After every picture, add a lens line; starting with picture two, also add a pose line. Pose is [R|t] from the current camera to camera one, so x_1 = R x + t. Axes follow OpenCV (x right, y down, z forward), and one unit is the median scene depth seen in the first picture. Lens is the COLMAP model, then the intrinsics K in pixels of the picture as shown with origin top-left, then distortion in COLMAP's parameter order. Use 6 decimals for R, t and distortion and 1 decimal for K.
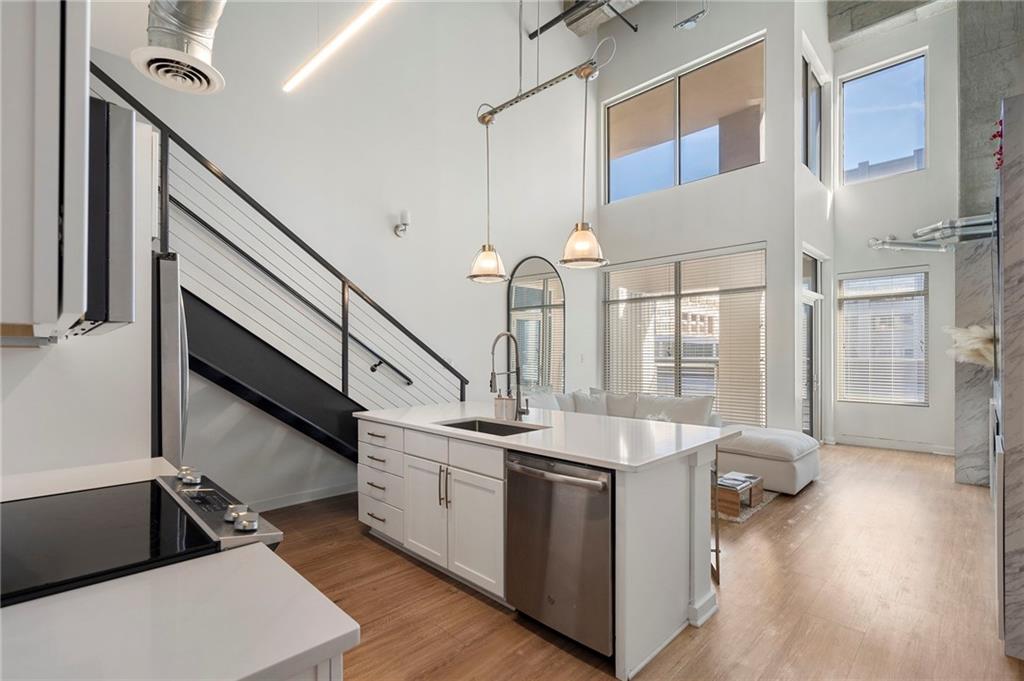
lens RADIAL K [[470.8, 0, 501.7], [0, 470.8, 357.0], [0, 0, 1]] dist [-0.001138, -0.001874]
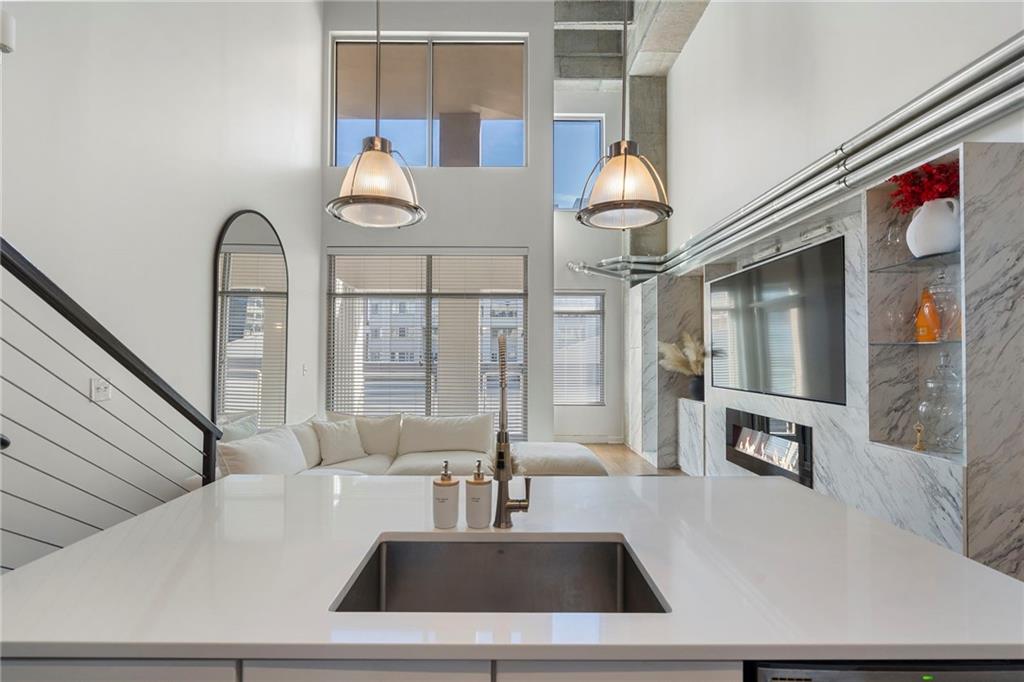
lens RADIAL K [[470.8, 0, 515.4], [0, 470.8, 348.9], [0, 0, 1]] dist [-0.001138, -0.001874]
pose [[0.697385, 0.016562, 0.716505, -0.170598], [0.000223, 0.999728, -0.023326, -0.016662], [-0.716697, 0.016427, 0.697191, 0.393293]]
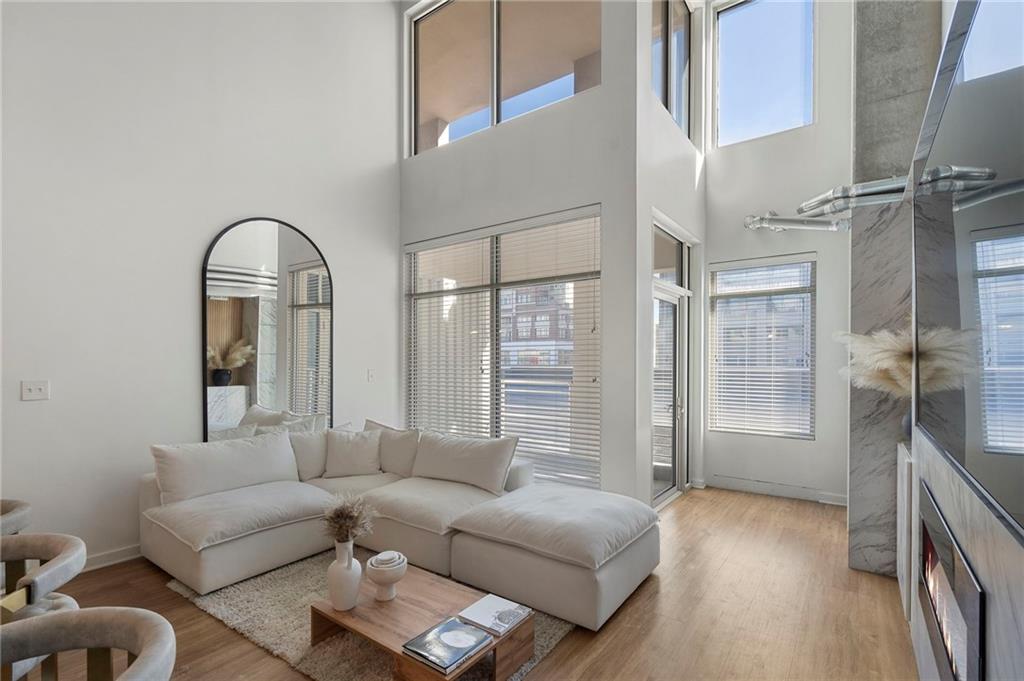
lens RADIAL K [[470.8, 0, 504.1], [0, 470.8, 367.4], [0, 0, 1]] dist [-0.001138, -0.001874]
pose [[0.988531, 0.001679, 0.151009, 0.378406], [-0.002818, 0.999969, 0.007327, -0.019053], [-0.150992, -0.007669, 0.988505, 0.413235]]
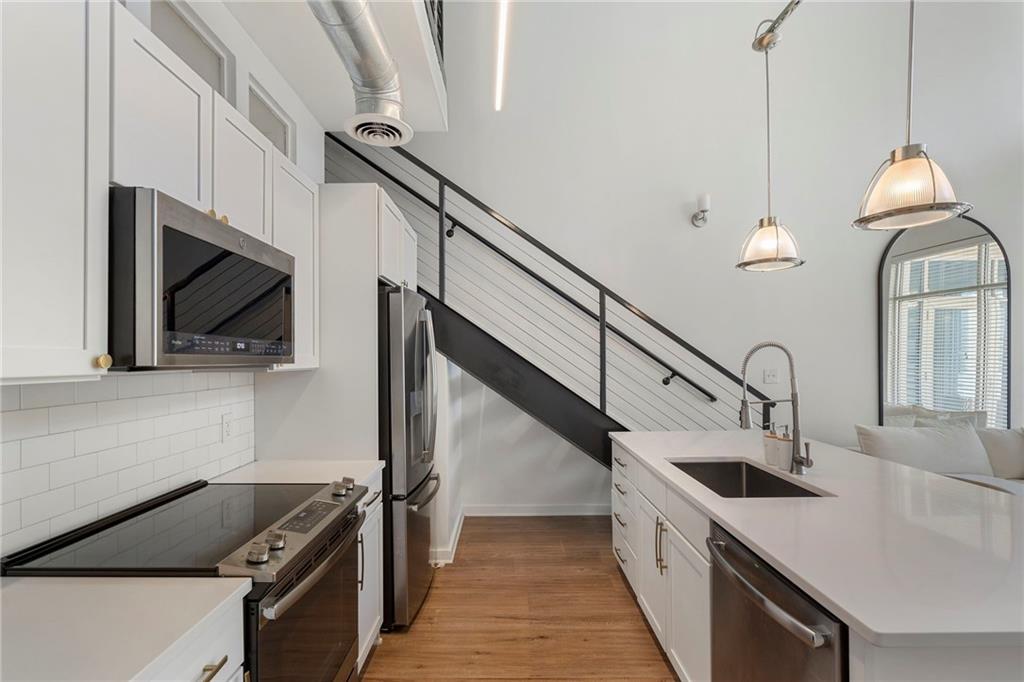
lens RADIAL K [[470.8, 0, 496.5], [0, 470.8, 361.6], [0, 0, 1]] dist [-0.001138, -0.001874]
pose [[0.708211, -0.000317, -0.706001, 0.121038], [0.003659, 0.999988, 0.003222, -0.015888], [0.705991, -0.004865, 0.708204, 0.135578]]
